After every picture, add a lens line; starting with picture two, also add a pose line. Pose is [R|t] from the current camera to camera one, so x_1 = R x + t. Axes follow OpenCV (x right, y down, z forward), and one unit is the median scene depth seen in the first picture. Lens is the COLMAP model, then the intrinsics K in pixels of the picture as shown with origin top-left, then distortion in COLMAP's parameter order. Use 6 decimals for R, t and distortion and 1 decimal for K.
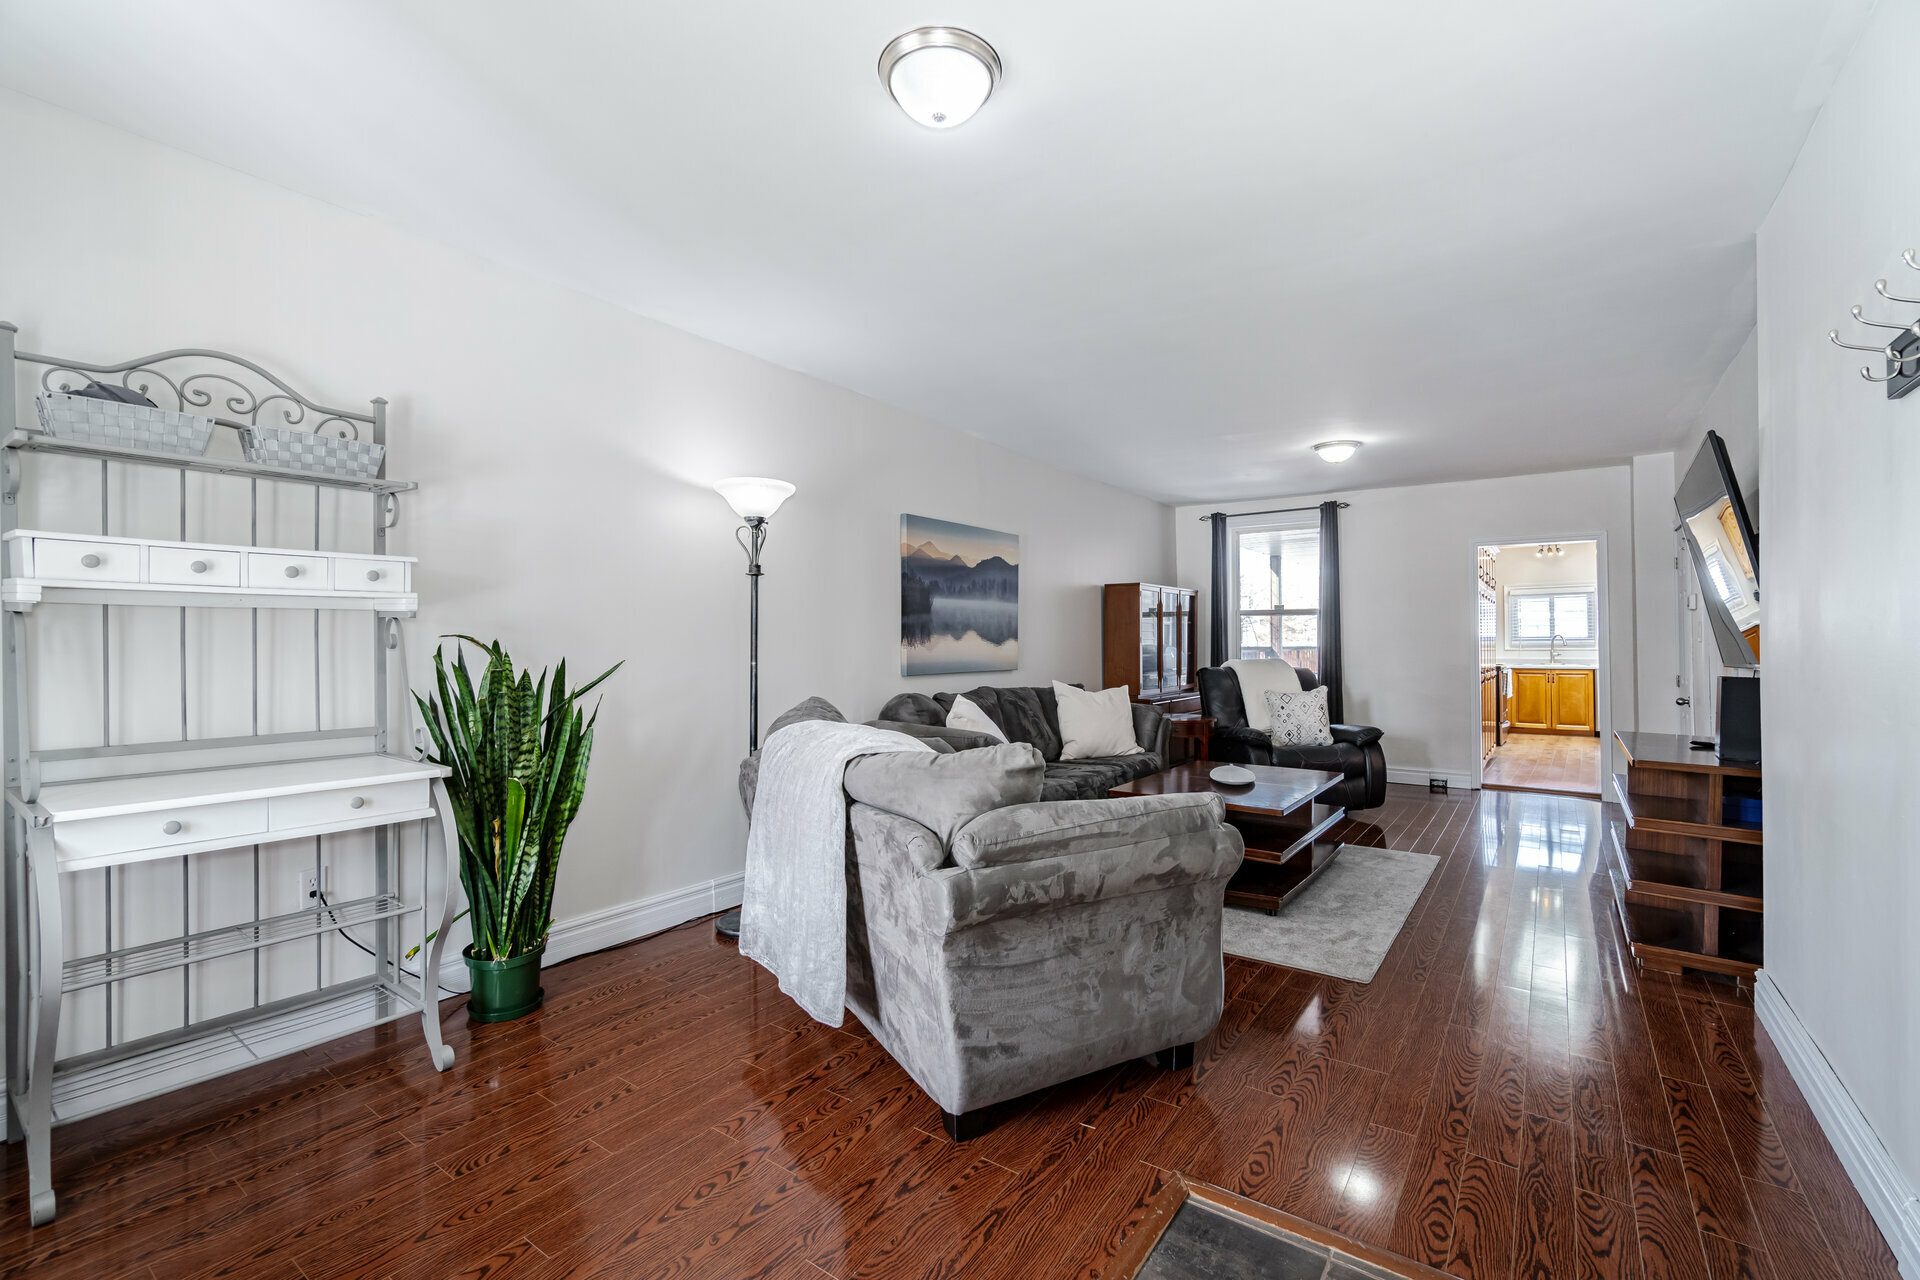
lens RADIAL K [[832.9, 0, 957.5], [0, 832.9, 643.6], [0, 0, 1]] dist [0.000138, -0.000007]
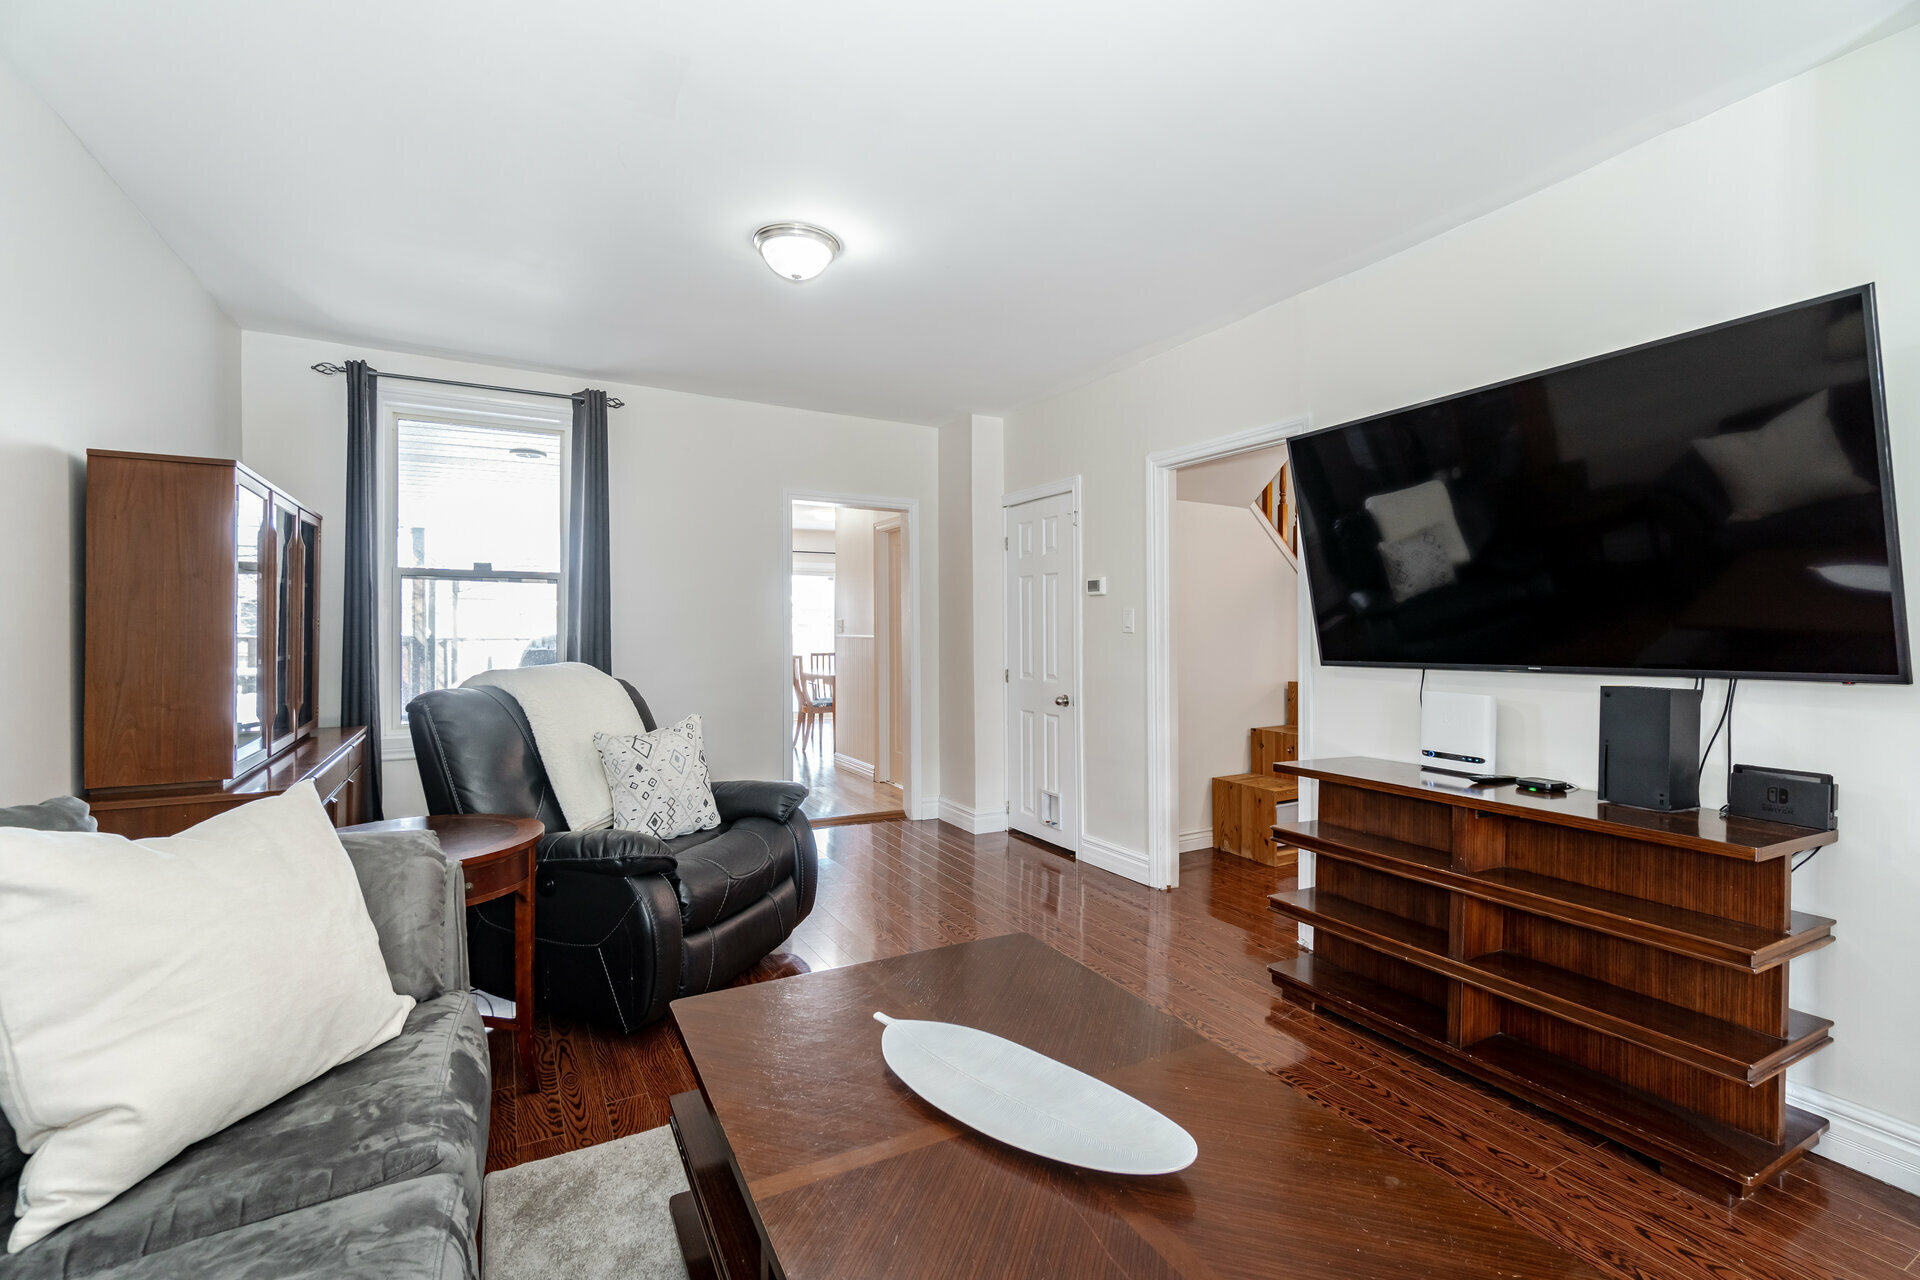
lens RADIAL K [[832.9, 0, 958.1], [0, 832.9, 632.5], [0, 0, 1]] dist [0.000138, -0.000007]
pose [[0.440323, 0.001687, 0.897838, 0.032076], [-0.006051, 0.999981, 0.001089, -0.002428], [-0.897819, -0.005913, 0.440325, 0.510333]]
